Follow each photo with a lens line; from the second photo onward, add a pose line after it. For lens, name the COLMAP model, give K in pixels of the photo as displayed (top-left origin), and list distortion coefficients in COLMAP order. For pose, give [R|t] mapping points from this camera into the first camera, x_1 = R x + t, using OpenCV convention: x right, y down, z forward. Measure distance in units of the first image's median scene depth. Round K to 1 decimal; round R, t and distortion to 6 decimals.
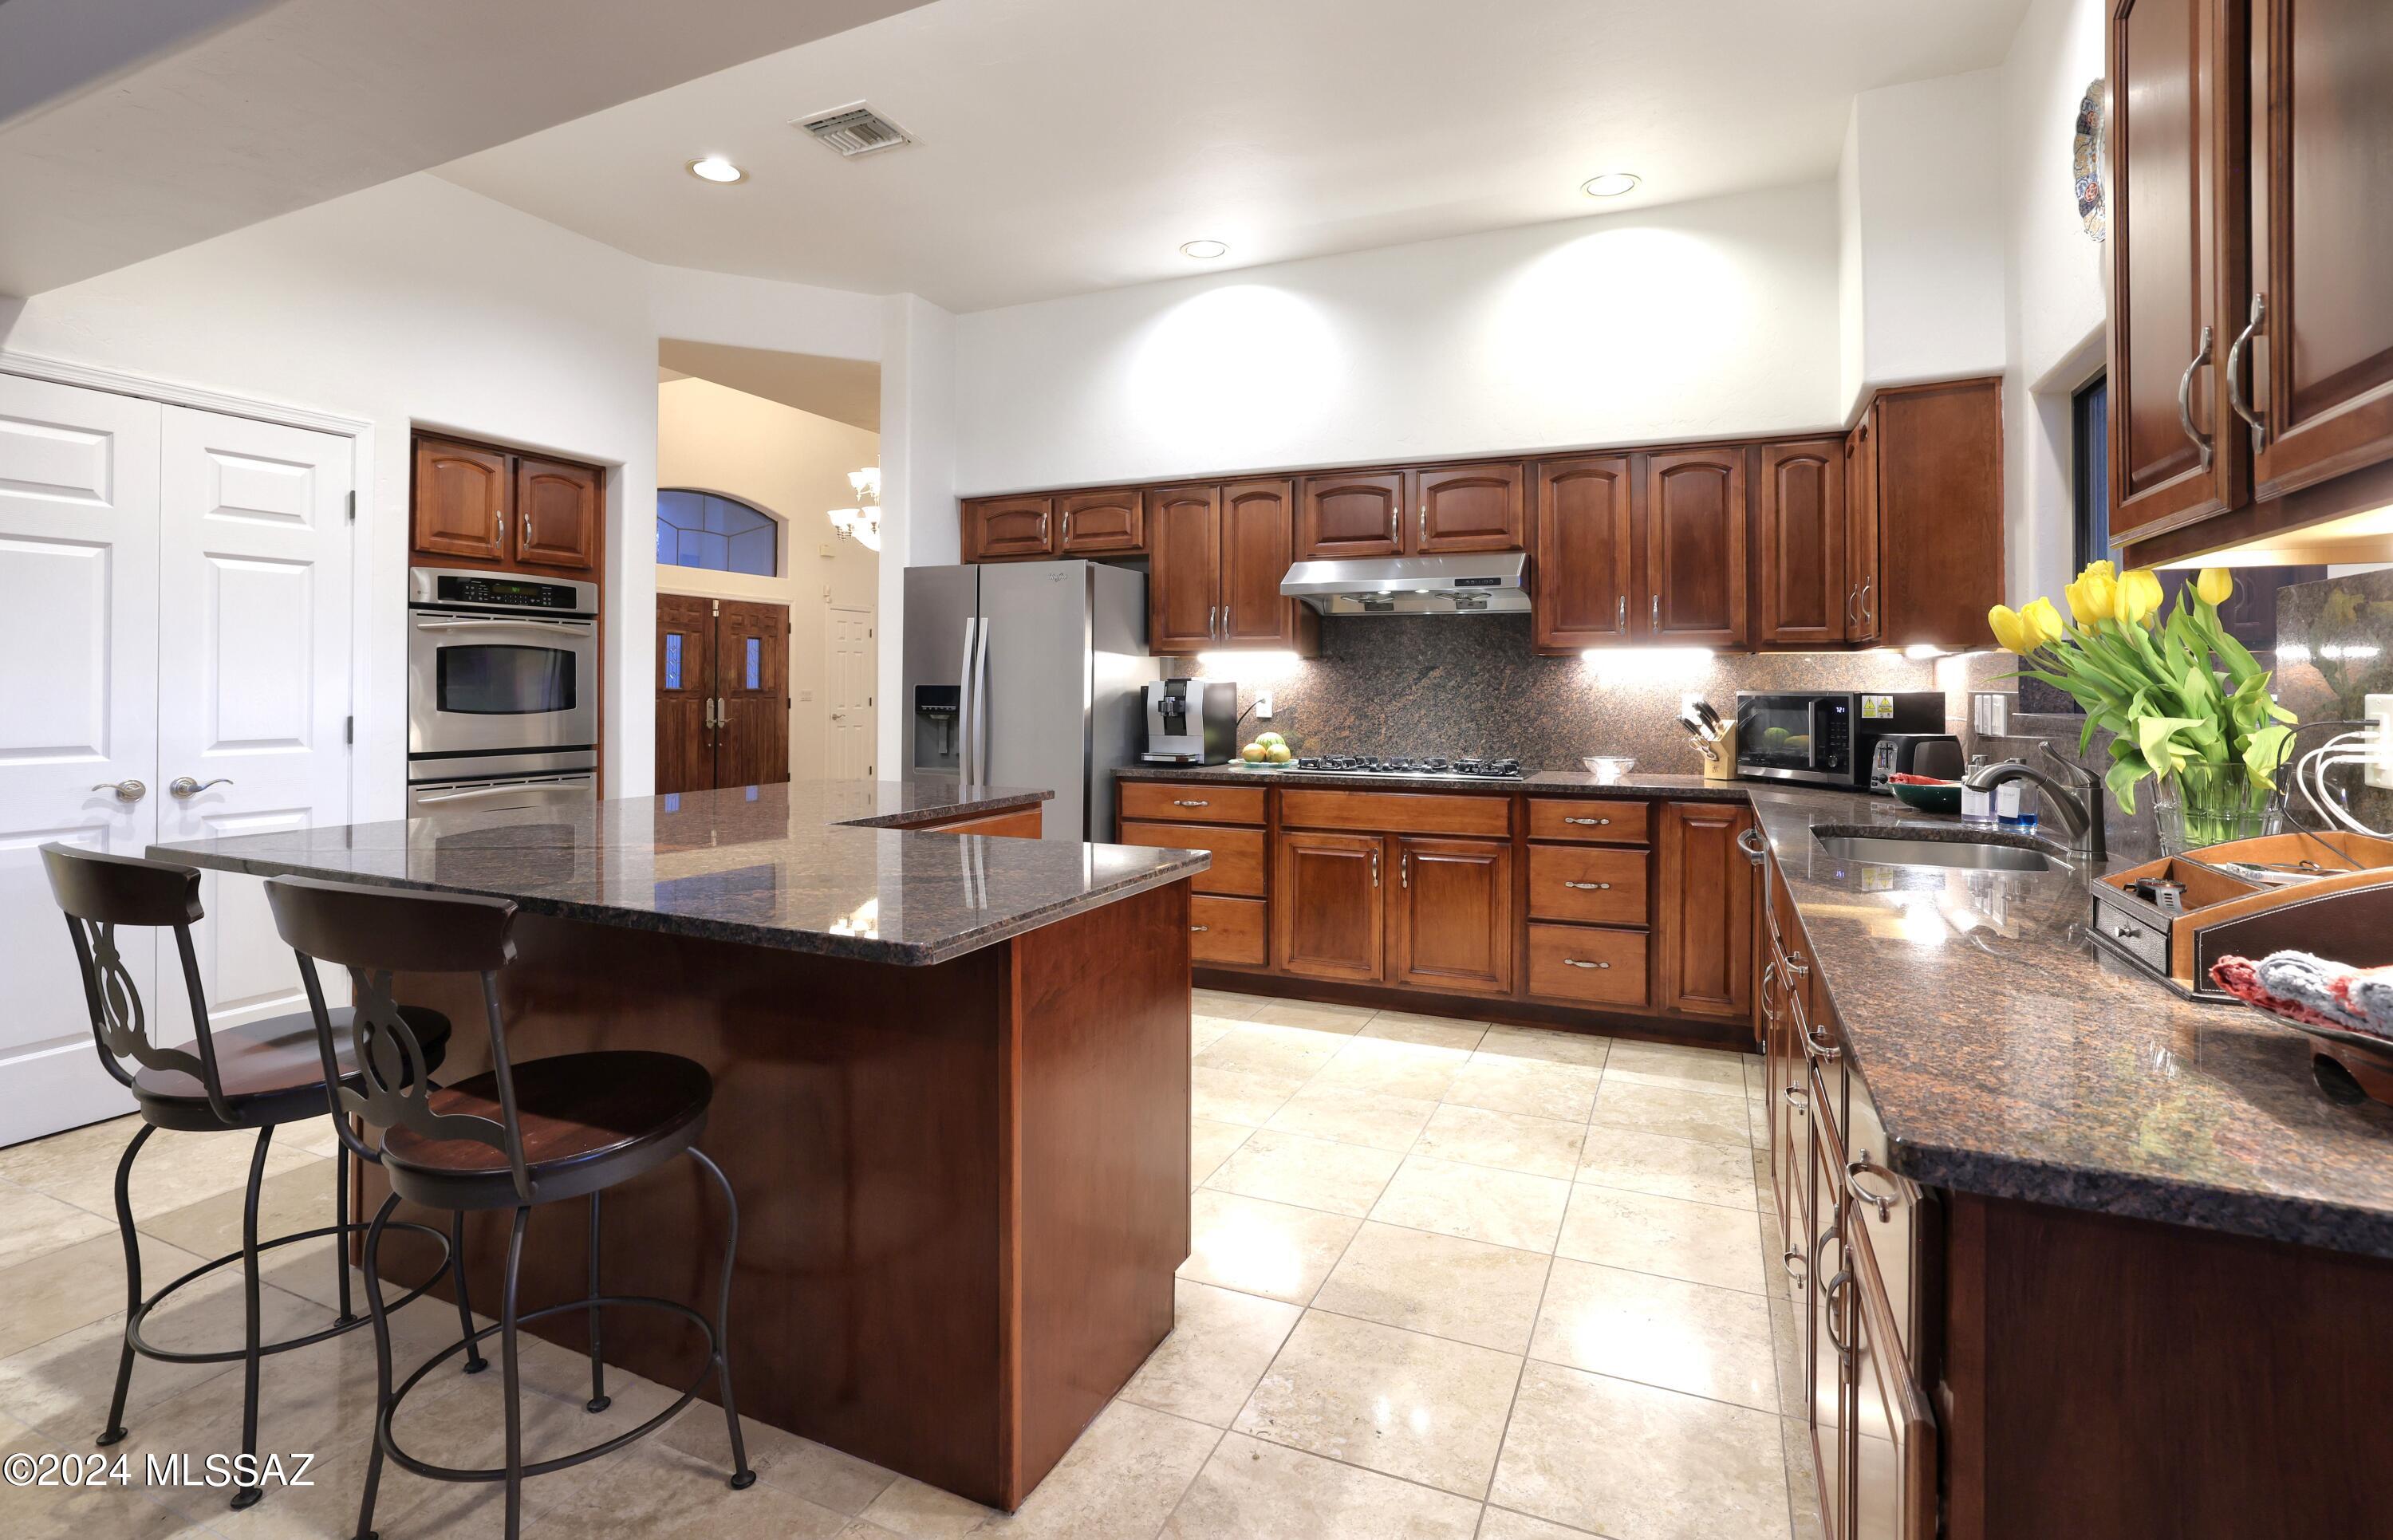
lens RADIAL K [[1141.2, 0, 1177.5], [0, 1141.2, 685.7], [0, 0, 1]] dist [-0.001394, 0.000047]
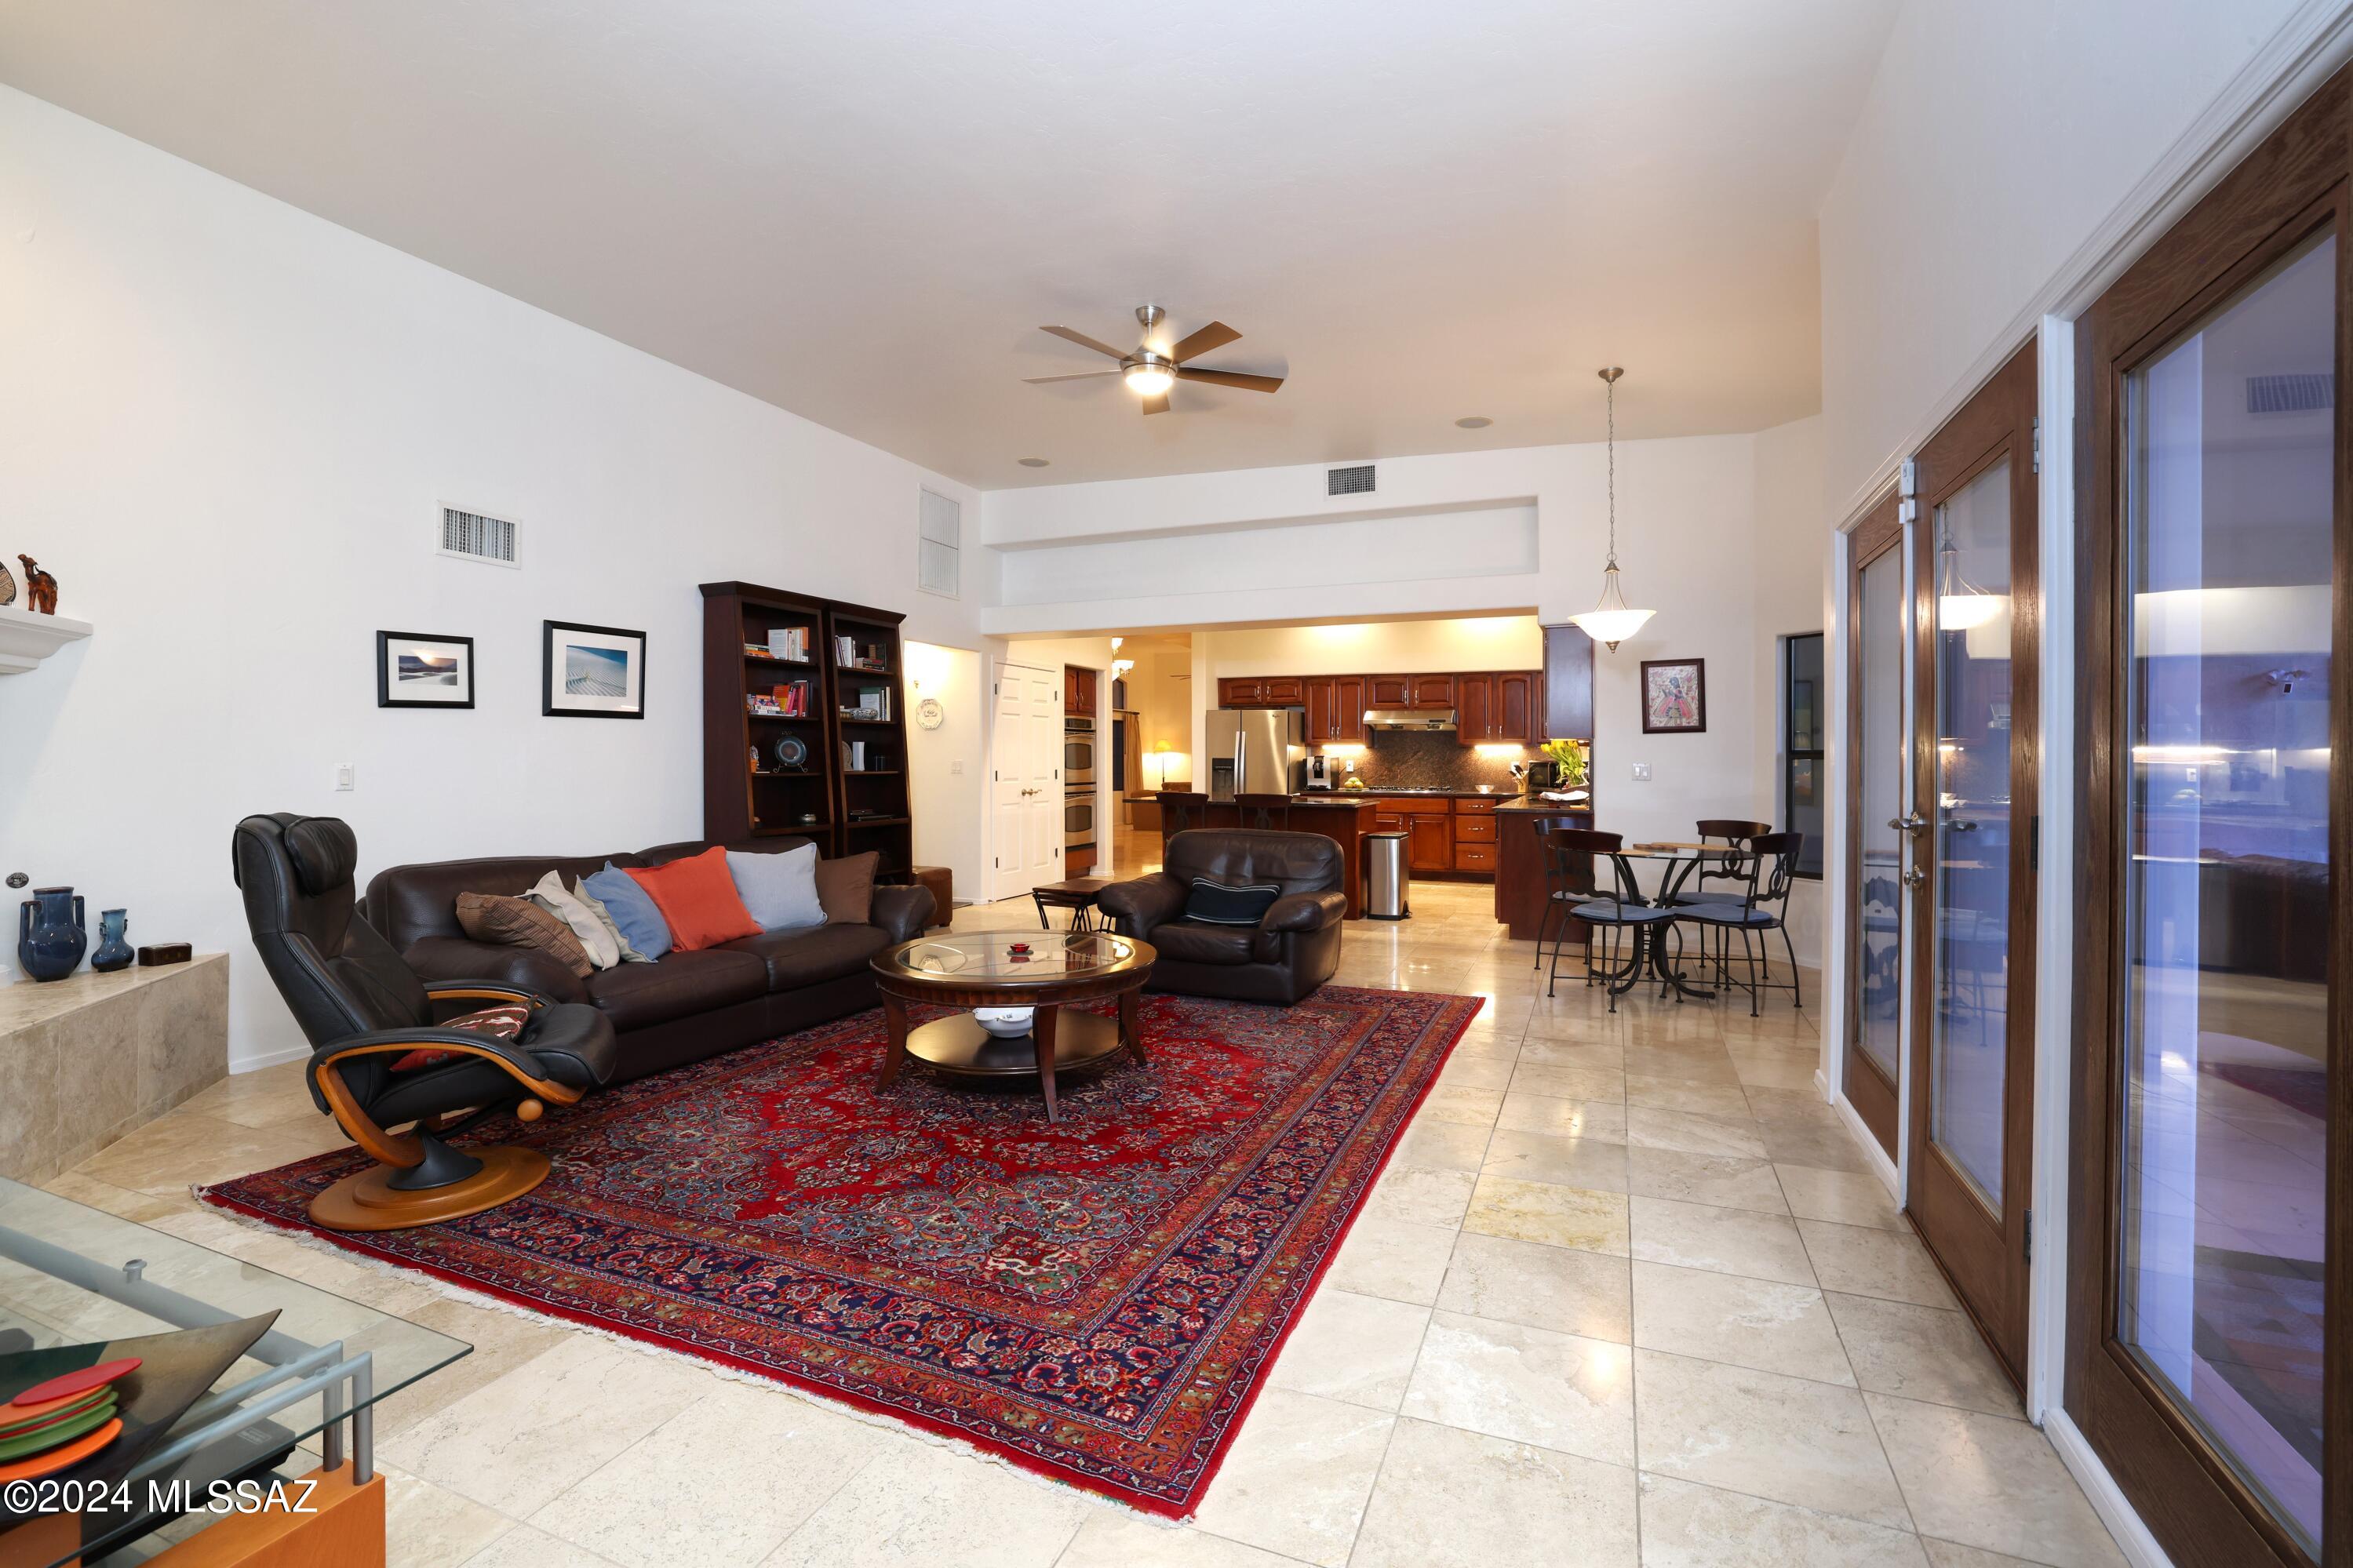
lens RADIAL K [[1051.0, 0, 1154.5], [0, 1051.0, 783.6], [0, 0, 1]] dist [-0.028361, 0.006881]
pose [[0.999622, 0.000770, 0.027485, -0.438260], [-0.001461, 0.999683, 0.025154, -0.002672], [-0.027457, -0.025184, 0.999306, -1.353171]]
